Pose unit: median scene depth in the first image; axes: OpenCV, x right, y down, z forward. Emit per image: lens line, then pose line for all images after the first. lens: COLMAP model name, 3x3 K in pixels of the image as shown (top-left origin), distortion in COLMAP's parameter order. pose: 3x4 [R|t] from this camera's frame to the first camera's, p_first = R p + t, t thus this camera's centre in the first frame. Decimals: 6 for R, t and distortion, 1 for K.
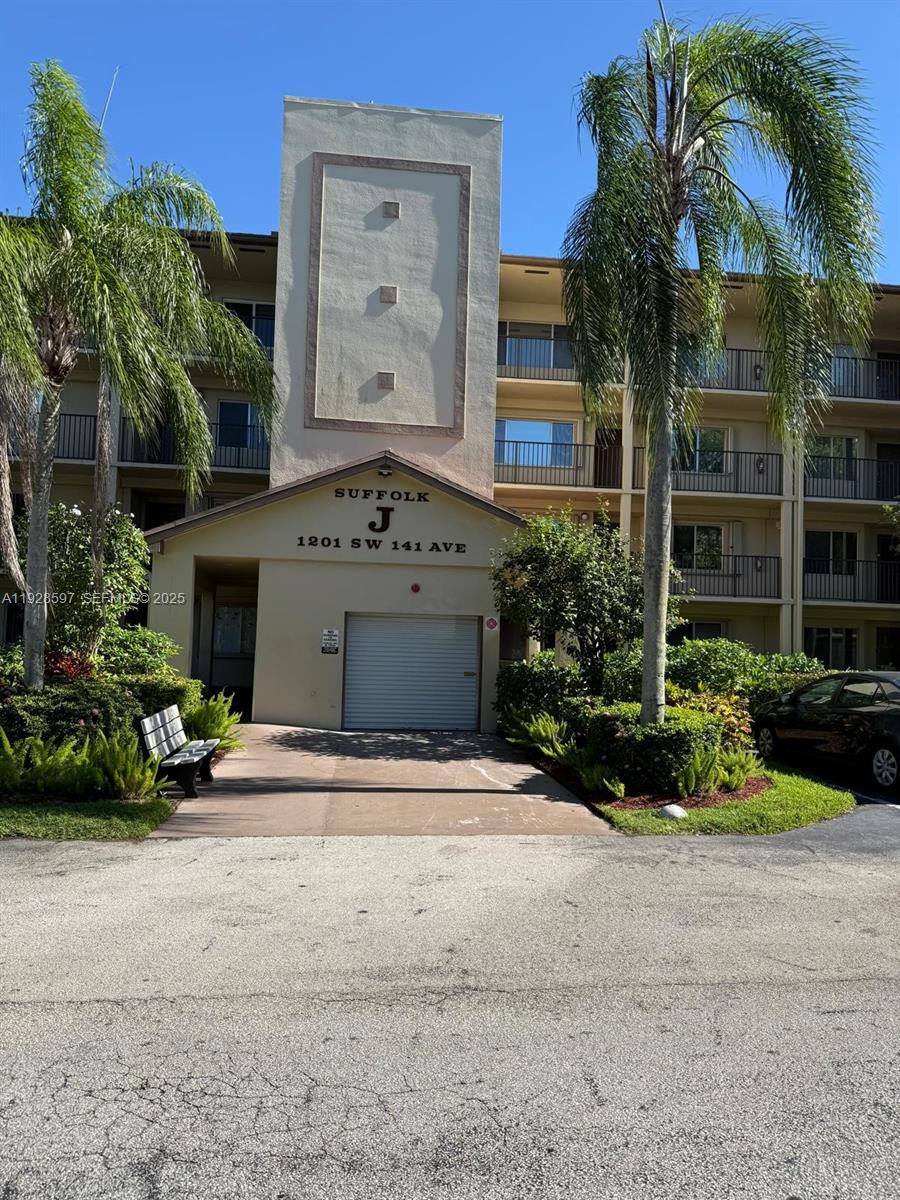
lens RADIAL K [[836.7, 0, 450.0], [0, 836.7, 600.0], [0, 0, 1]] dist [0.036669, -0.049019]
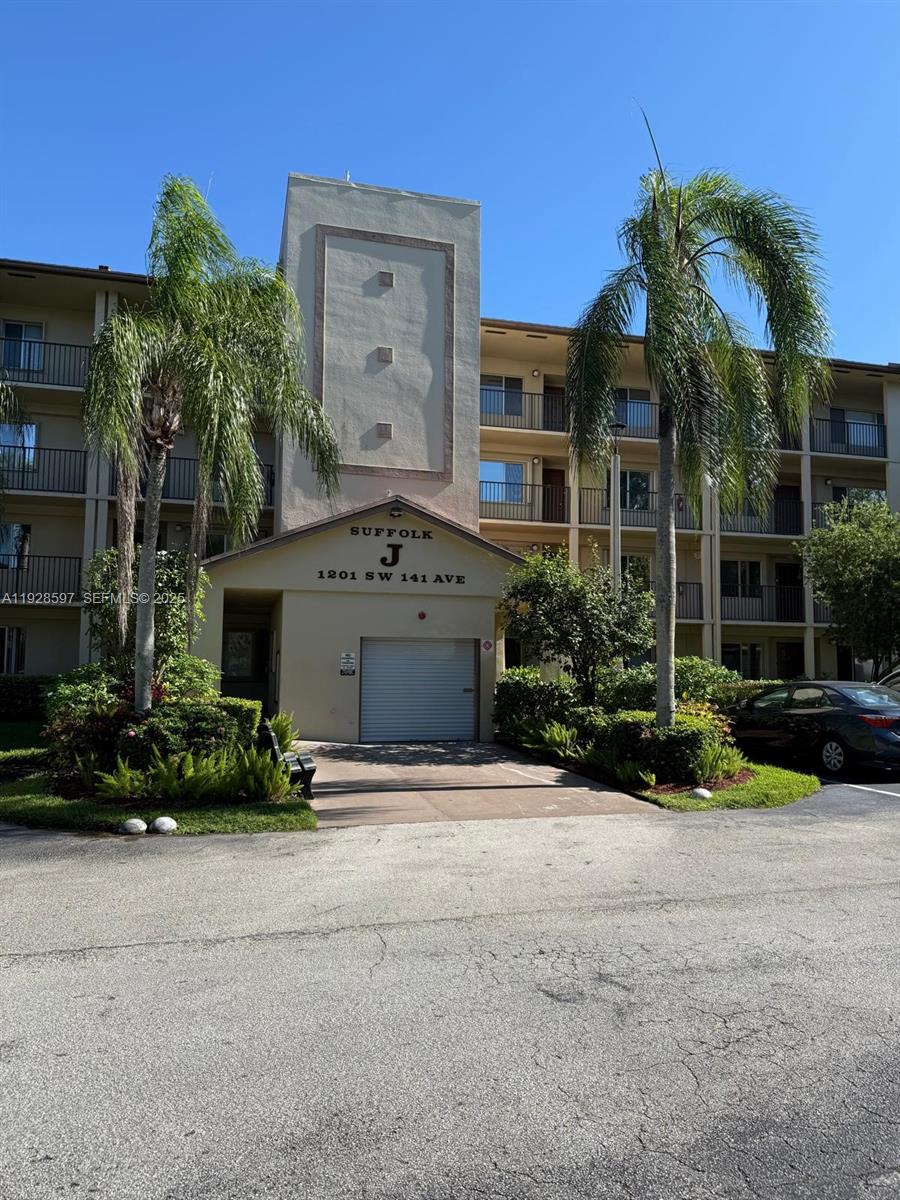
lens RADIAL K [[880.5, 0, 415.5], [0, 880.5, 582.0], [0, 0, 1]] dist [0.091261, -0.145977]
pose [[0.987341, -0.004044, 0.158563, -0.239316], [0.009500, 0.999388, -0.033665, -0.019183], [-0.158330, 0.034745, 0.986775, -0.180669]]
